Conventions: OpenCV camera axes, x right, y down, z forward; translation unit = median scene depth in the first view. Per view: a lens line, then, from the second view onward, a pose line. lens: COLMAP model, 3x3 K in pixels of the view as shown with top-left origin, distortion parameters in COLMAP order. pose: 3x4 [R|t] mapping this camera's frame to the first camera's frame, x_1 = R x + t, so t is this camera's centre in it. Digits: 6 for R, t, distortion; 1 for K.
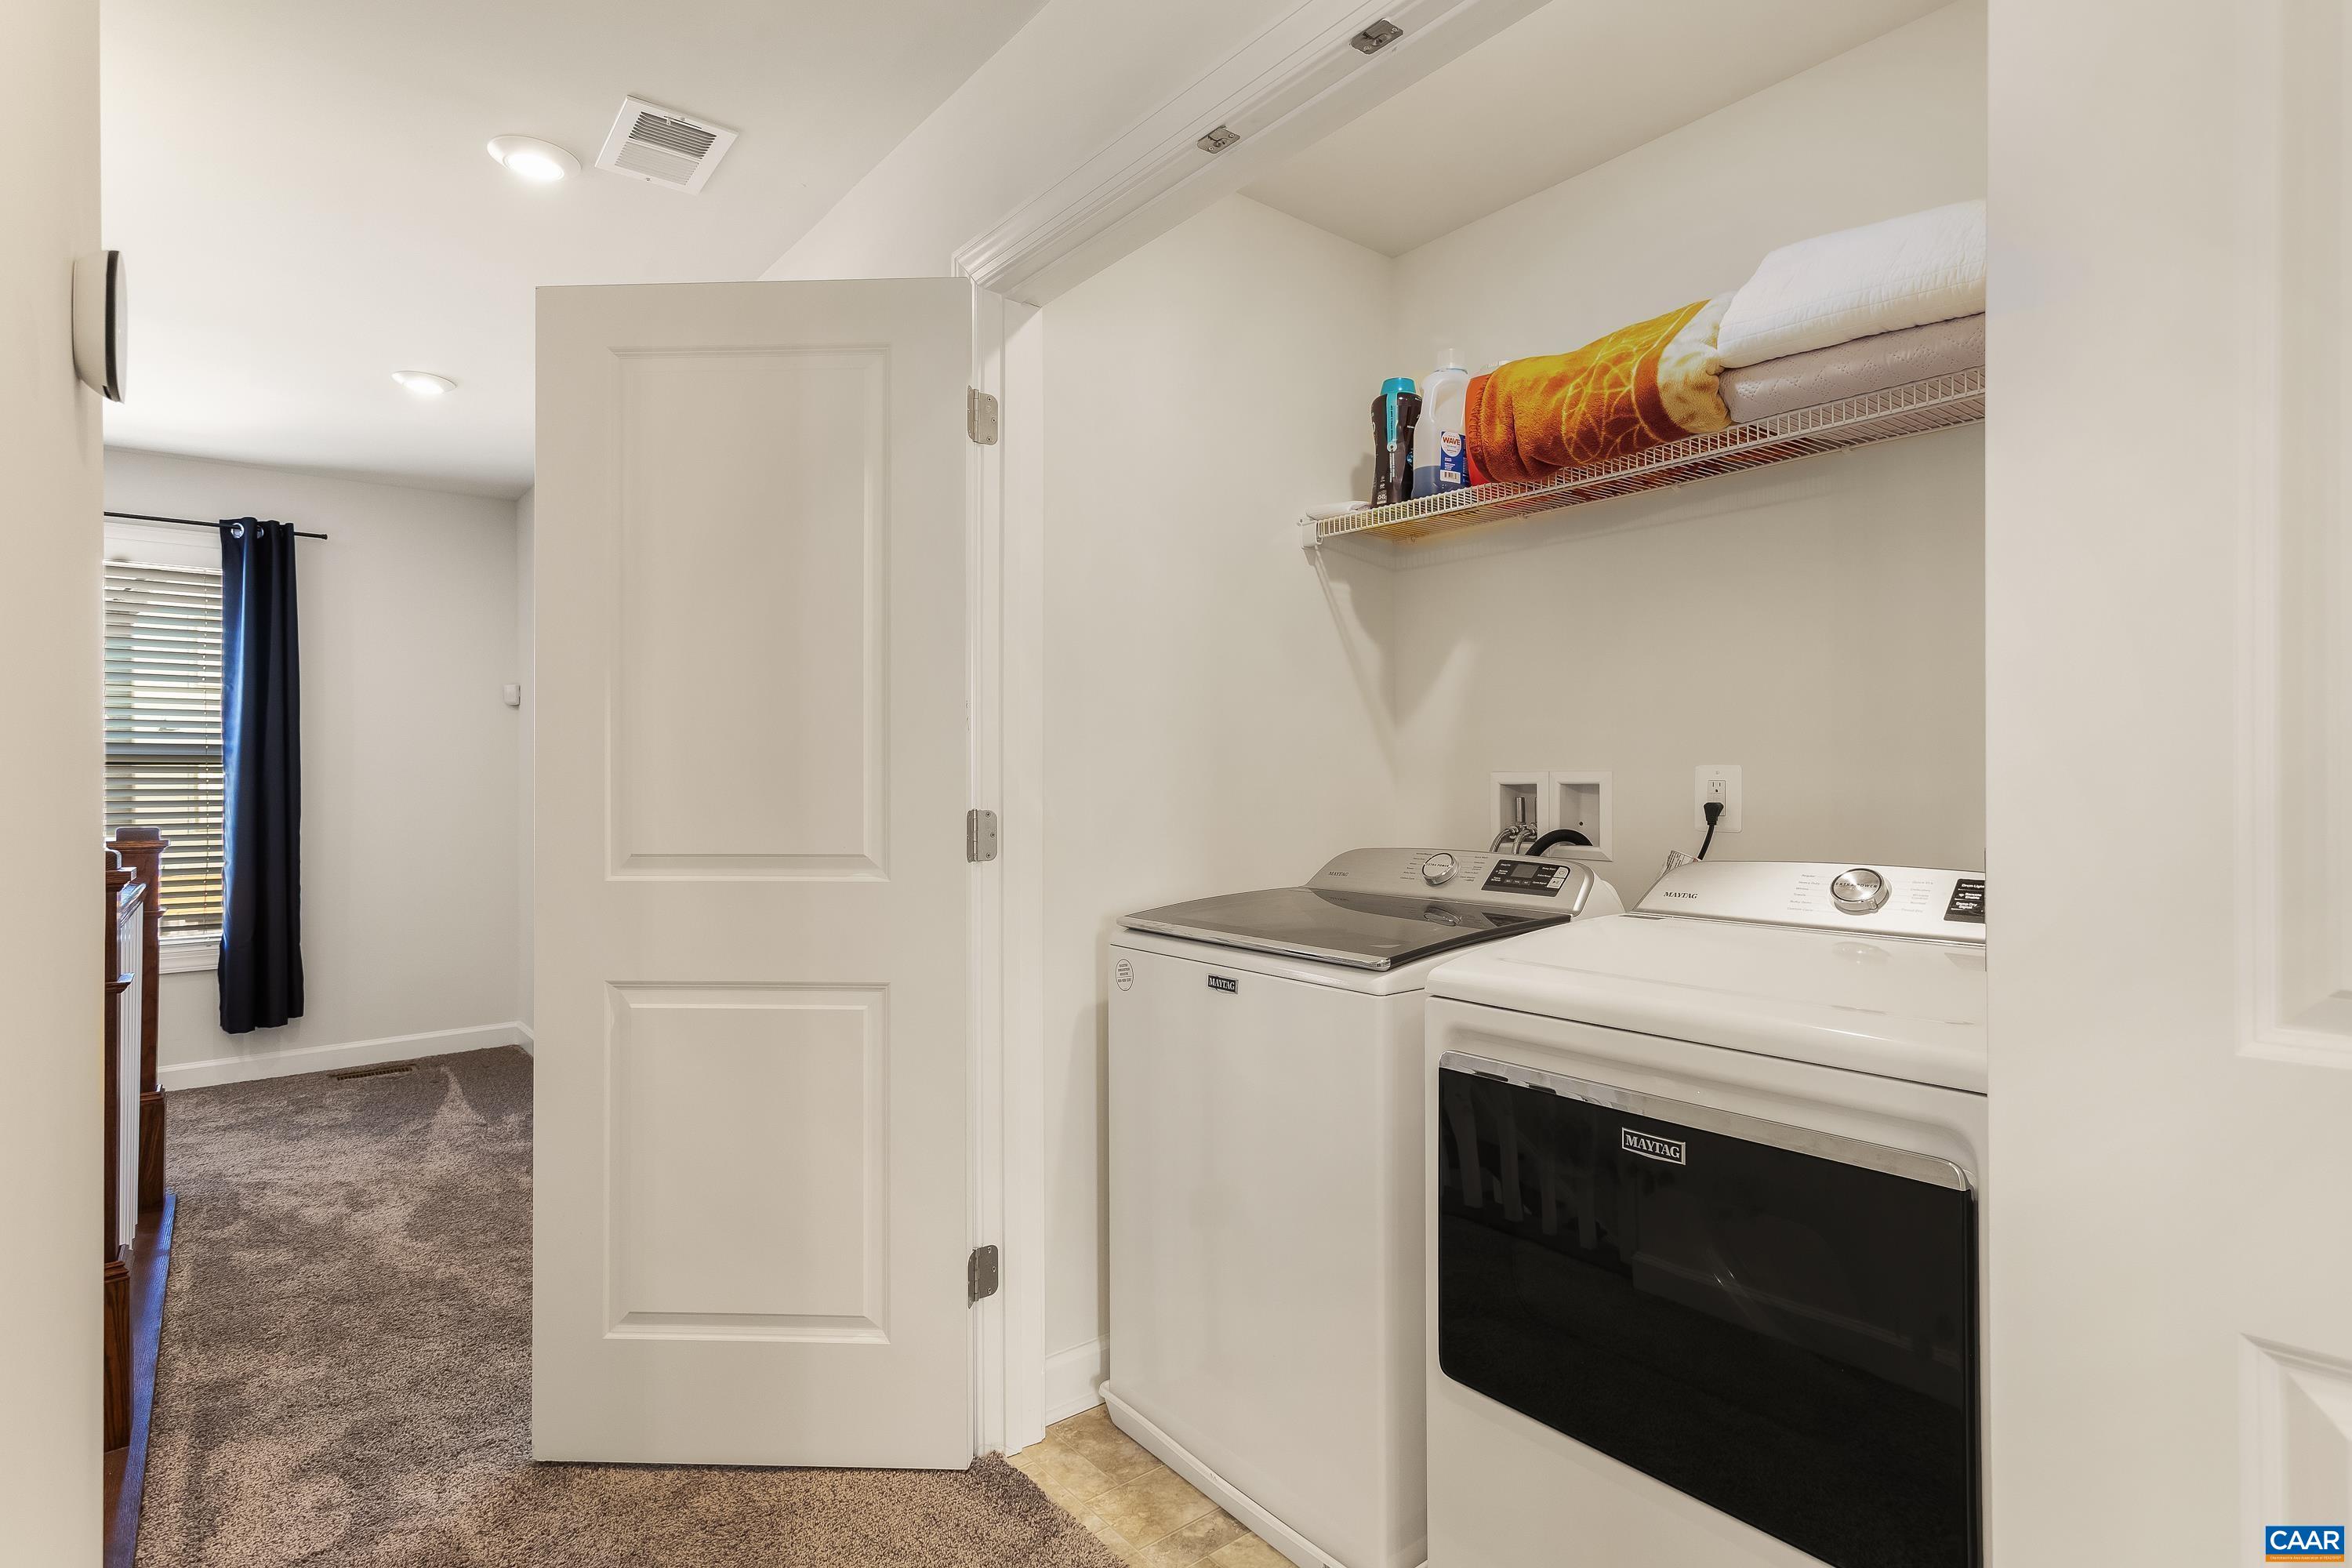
lens RADIAL K [[1206.6, 0, 1181.7], [0, 1206.6, 781.9], [0, 0, 1]] dist [0.002026, 0.000074]
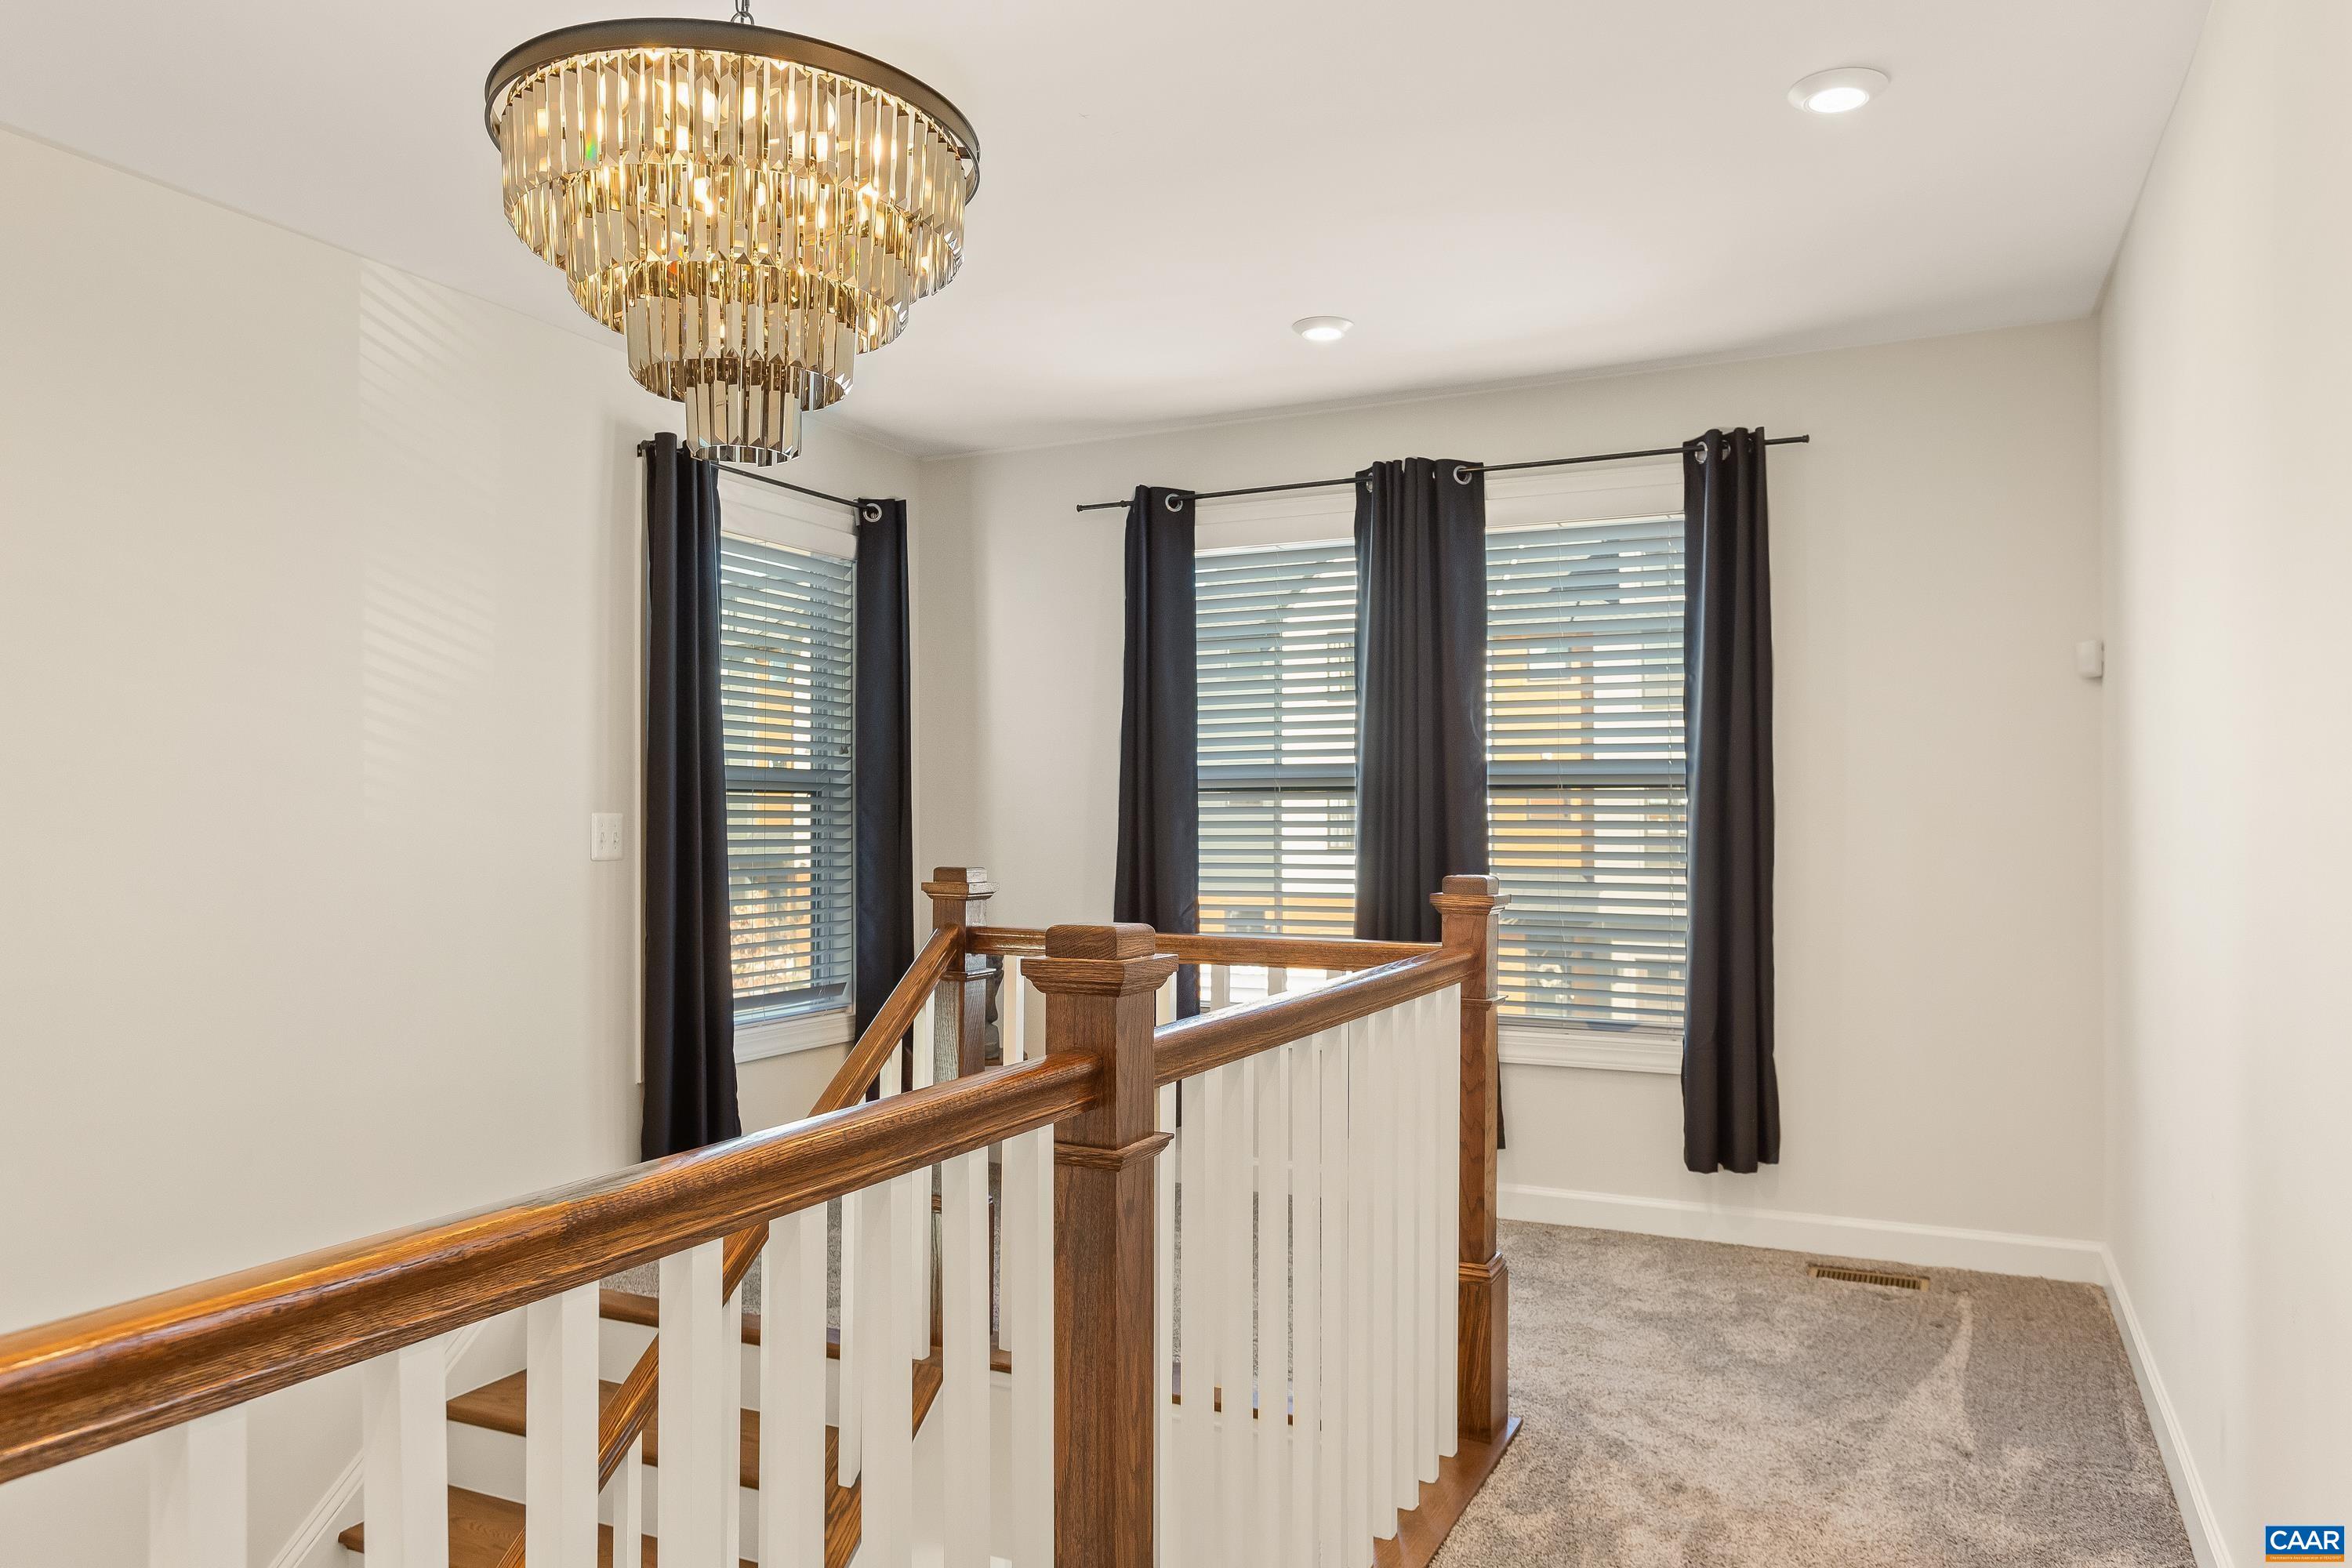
lens RADIAL K [[1627.7, 0, 1183.3], [0, 1627.7, 799.2], [0, 0, 1]] dist [0.008486, -0.001099]
pose [[0.450978, -0.000965, -0.892535, -0.073861], [-0.005504, 0.999977, -0.003862, -0.002153], [0.892518, 0.006654, 0.450962, 0.307738]]
